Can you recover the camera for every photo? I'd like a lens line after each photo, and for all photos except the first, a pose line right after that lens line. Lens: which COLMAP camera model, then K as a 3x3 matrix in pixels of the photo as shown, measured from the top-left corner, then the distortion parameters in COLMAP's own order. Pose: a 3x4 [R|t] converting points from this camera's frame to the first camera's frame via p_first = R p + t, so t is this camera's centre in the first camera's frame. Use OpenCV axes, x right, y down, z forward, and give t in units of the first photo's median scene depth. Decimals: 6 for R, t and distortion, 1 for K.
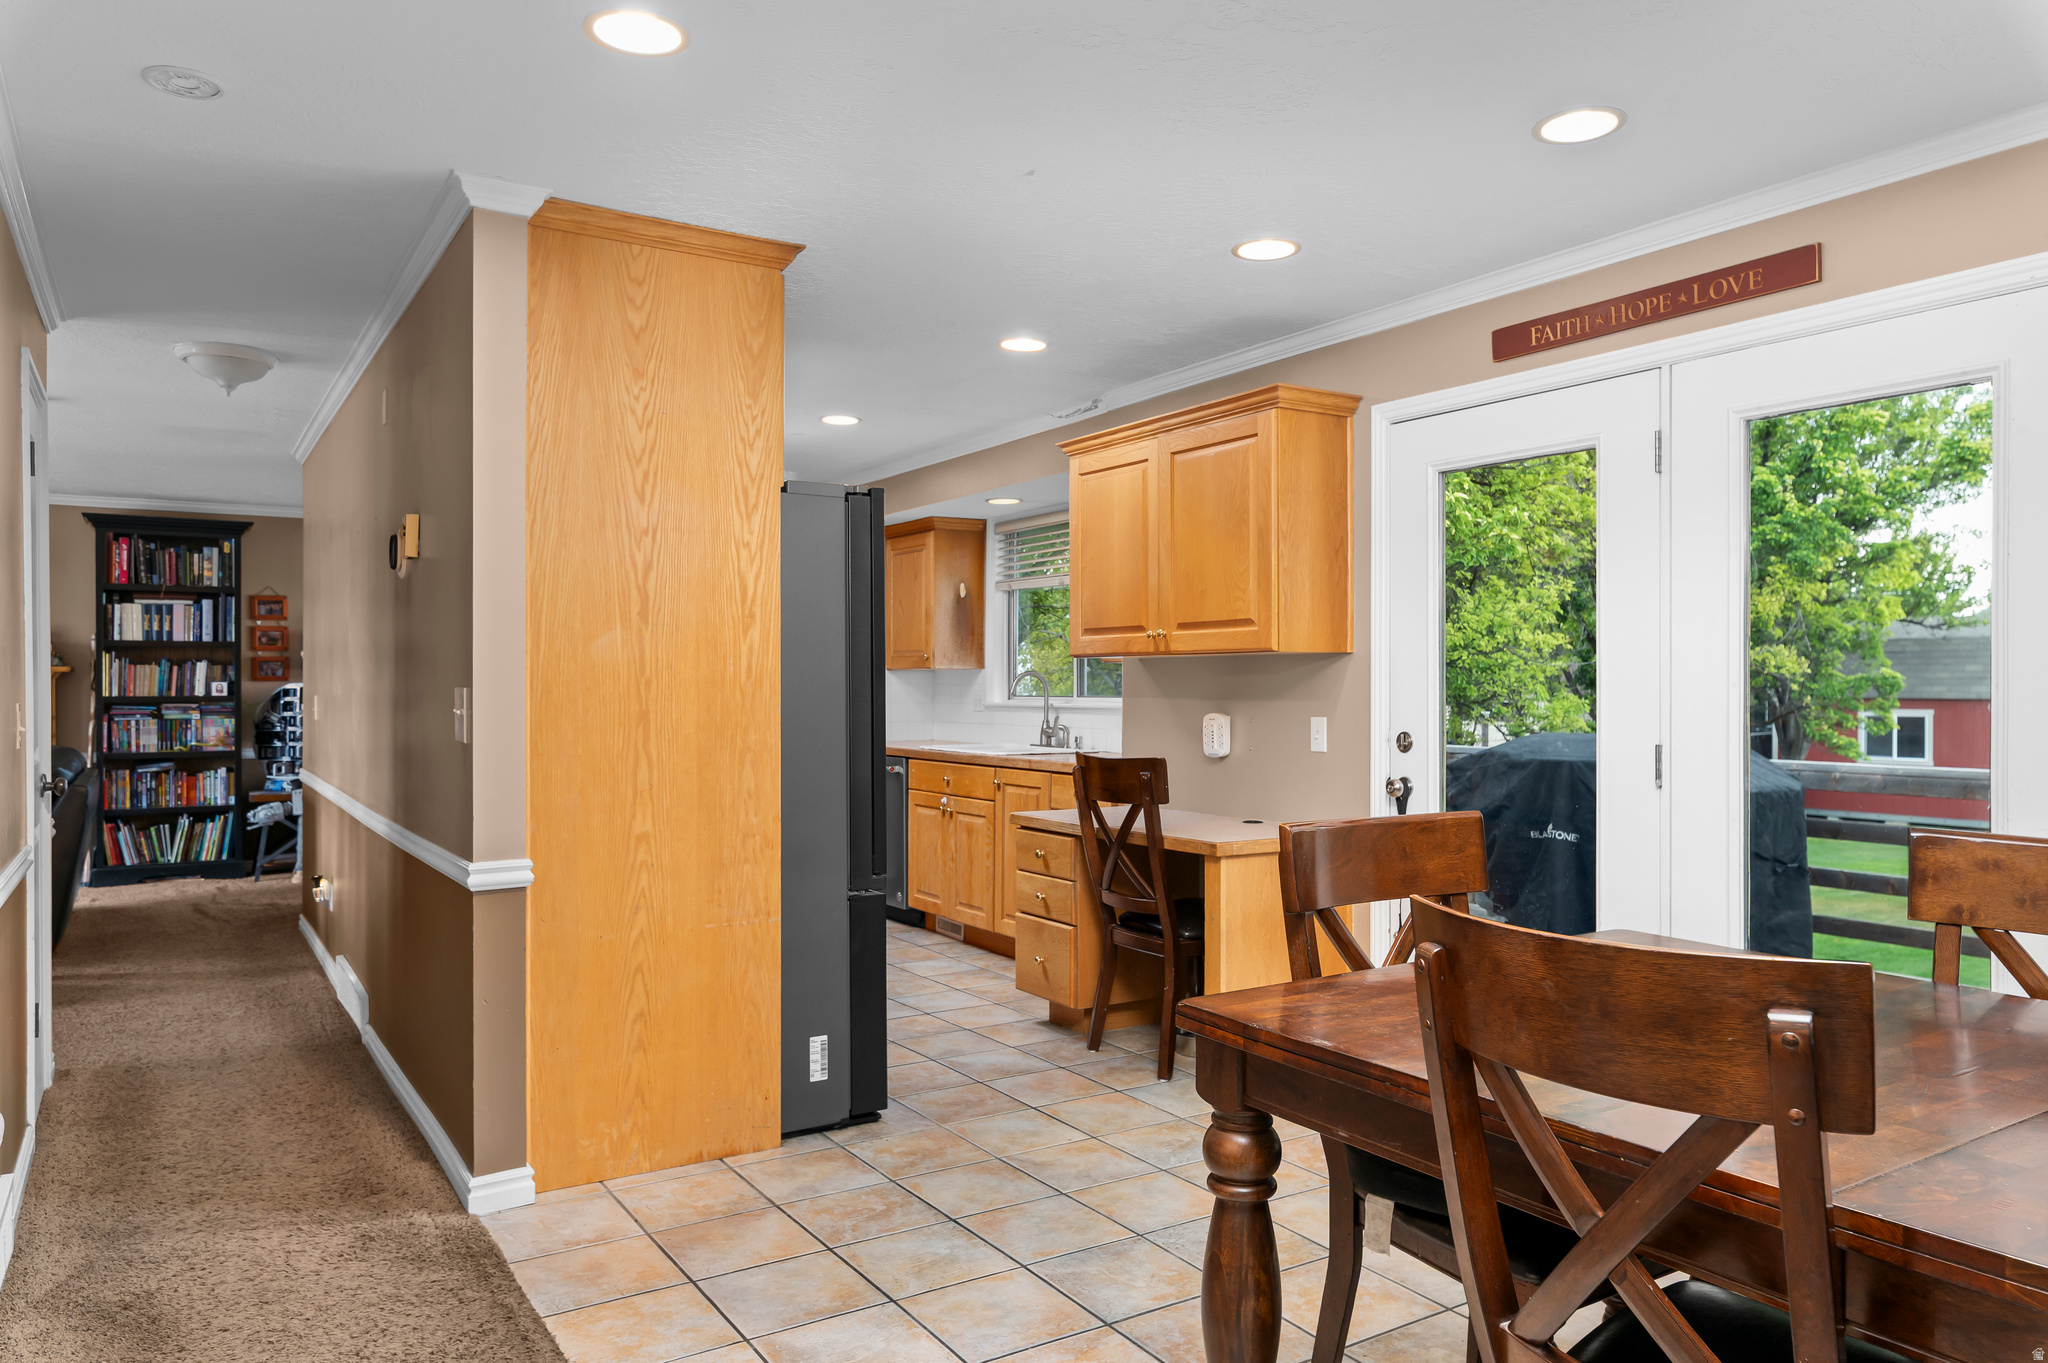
lens RADIAL K [[1386.5, 0, 1025.9], [0, 1386.5, 683.3], [0, 0, 1]] dist [-0.002699, -0.000156]
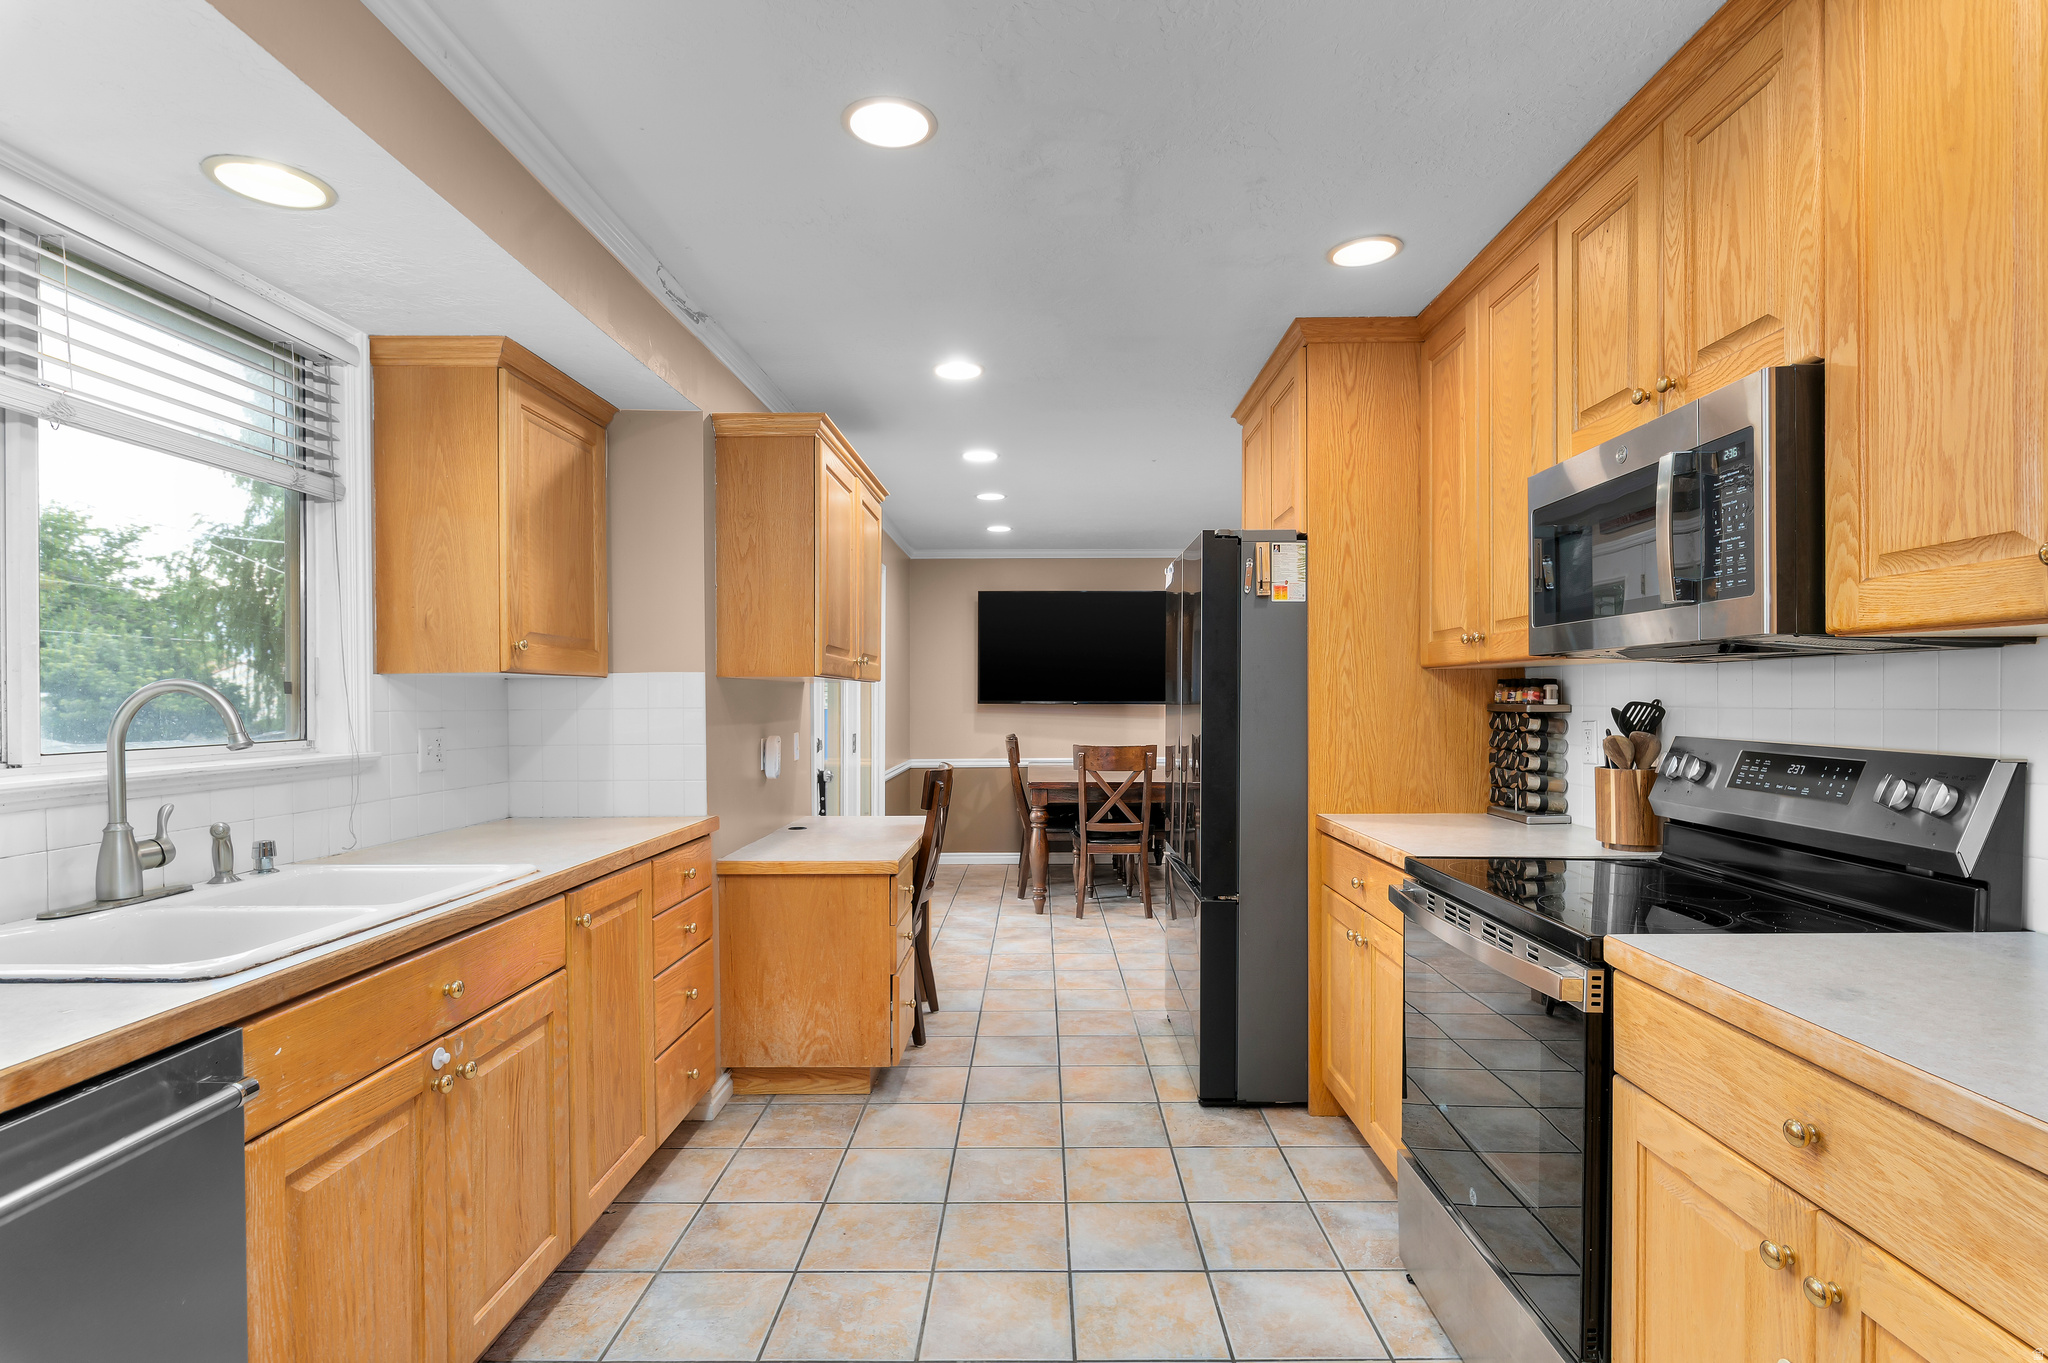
lens RADIAL K [[1058.9, 0, 1026.3], [0, 1058.9, 690.8], [0, 0, 1]] dist [-0.000043, 0.000000]
pose [[-0.839018, 0.002150, 0.544100, -0.507446], [0.001002, 0.999997, -0.002406, -0.009307], [-0.544103, -0.001473, -0.839017, 1.774401]]
